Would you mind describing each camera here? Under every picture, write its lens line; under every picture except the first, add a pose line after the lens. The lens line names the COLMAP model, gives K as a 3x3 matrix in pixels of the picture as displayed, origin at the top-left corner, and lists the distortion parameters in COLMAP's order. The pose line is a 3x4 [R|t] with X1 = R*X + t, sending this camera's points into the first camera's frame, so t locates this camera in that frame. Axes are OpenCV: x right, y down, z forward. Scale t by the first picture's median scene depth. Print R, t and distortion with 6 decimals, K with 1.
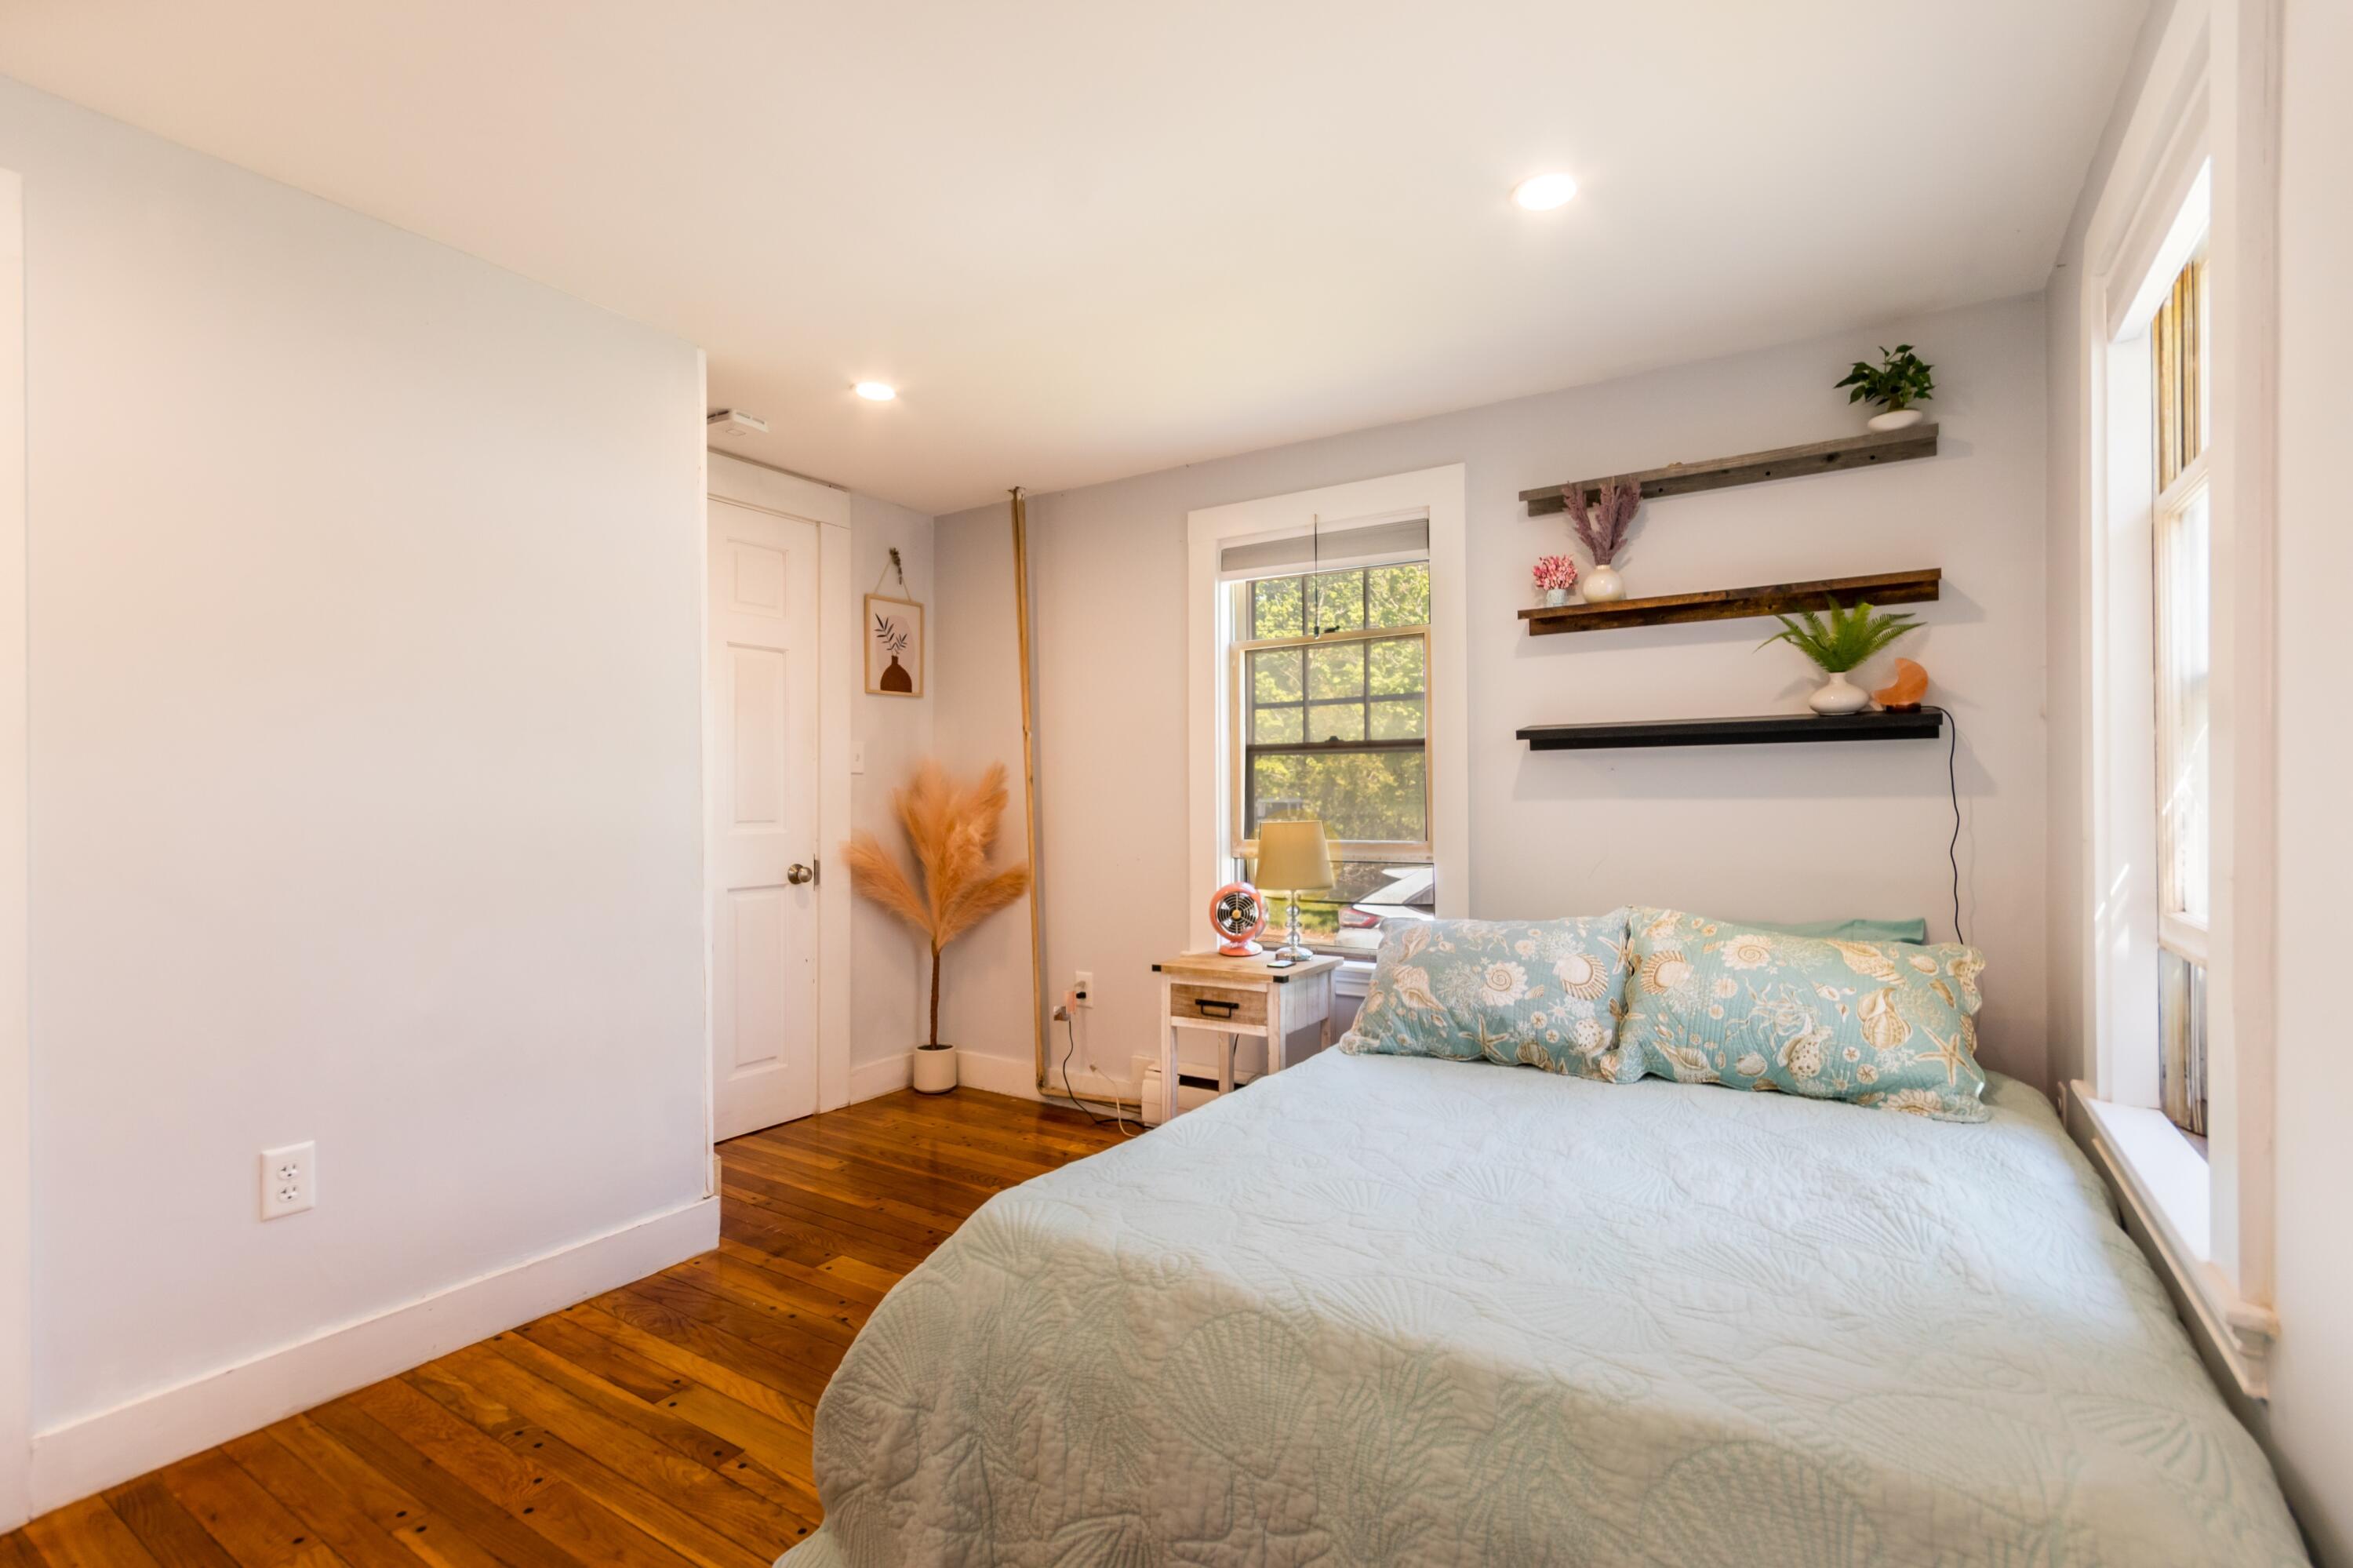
lens RADIAL K [[1083.8, 0, 1183.3], [0, 1083.8, 813.8], [0, 0, 1]] dist [0.000478, 0.000317]
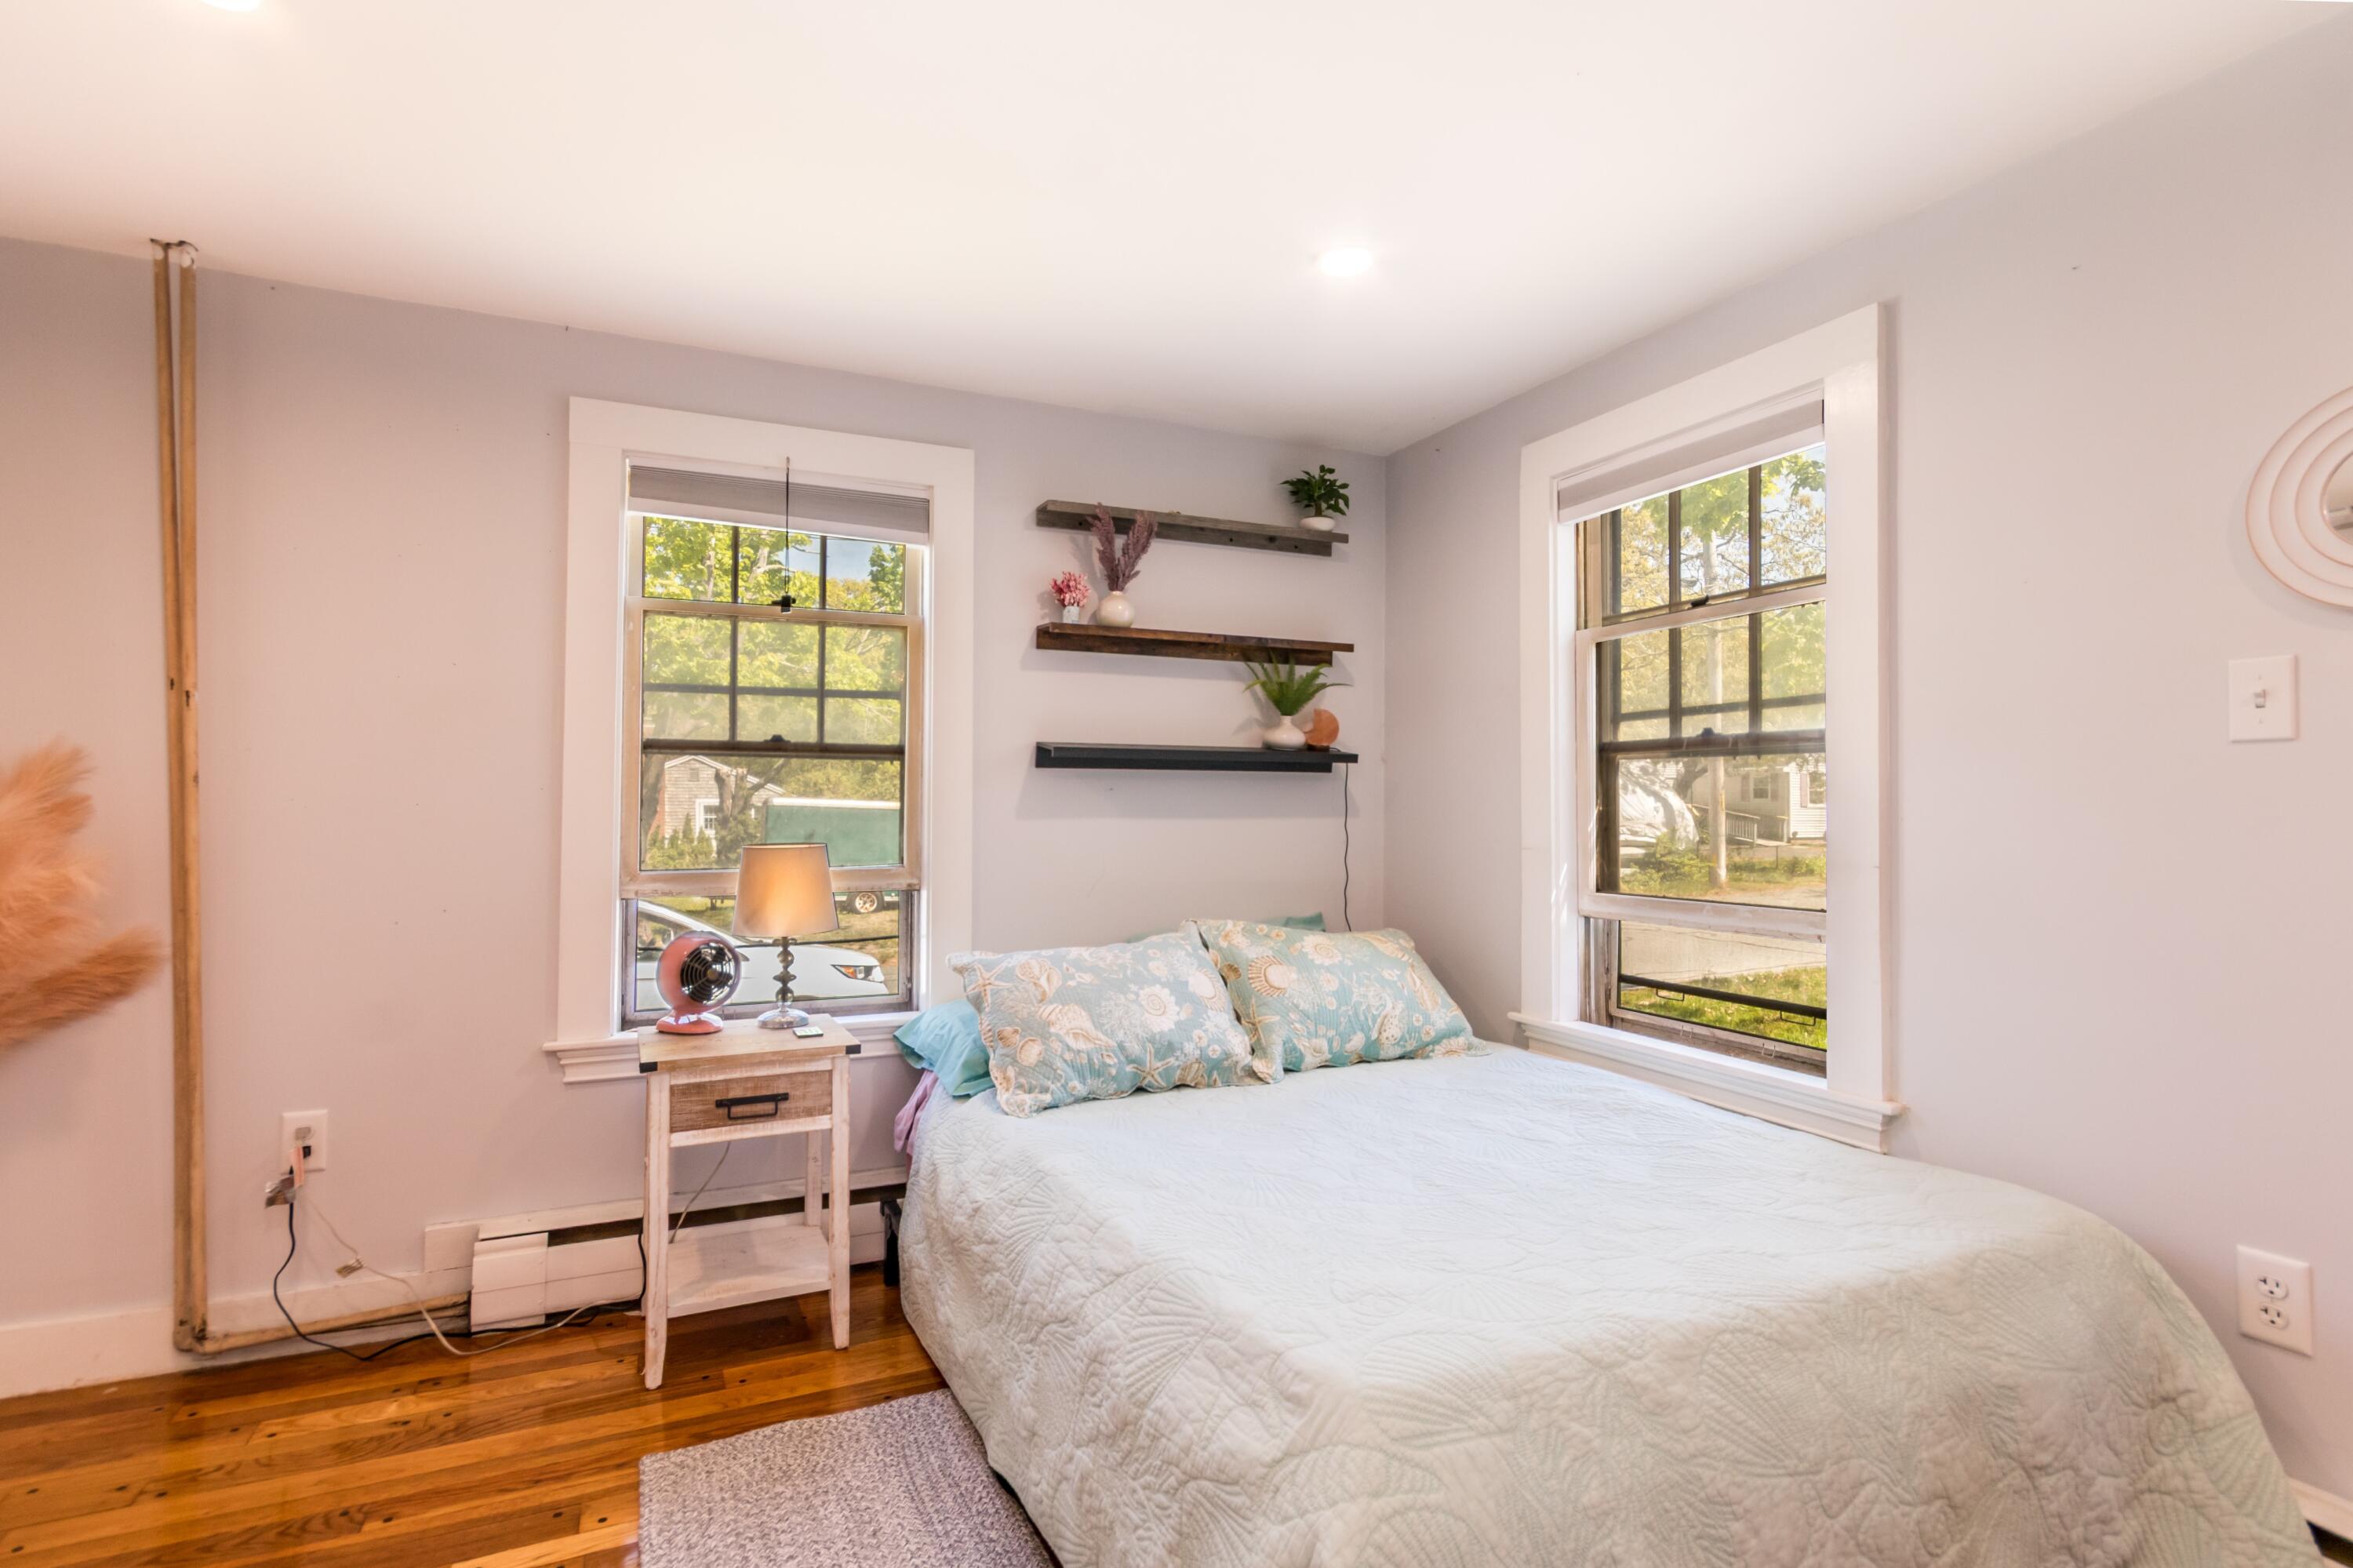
lens RADIAL K [[1143.6, 0, 1176.5], [0, 1143.6, 784.0], [0, 0, 1]] dist [0.000320, 0.000926]
pose [[0.533590, 0.026342, 0.845333, -0.519768], [0.002981, 0.999450, -0.033026, -0.009989], [-0.845738, 0.020143, 0.533218, 0.390210]]
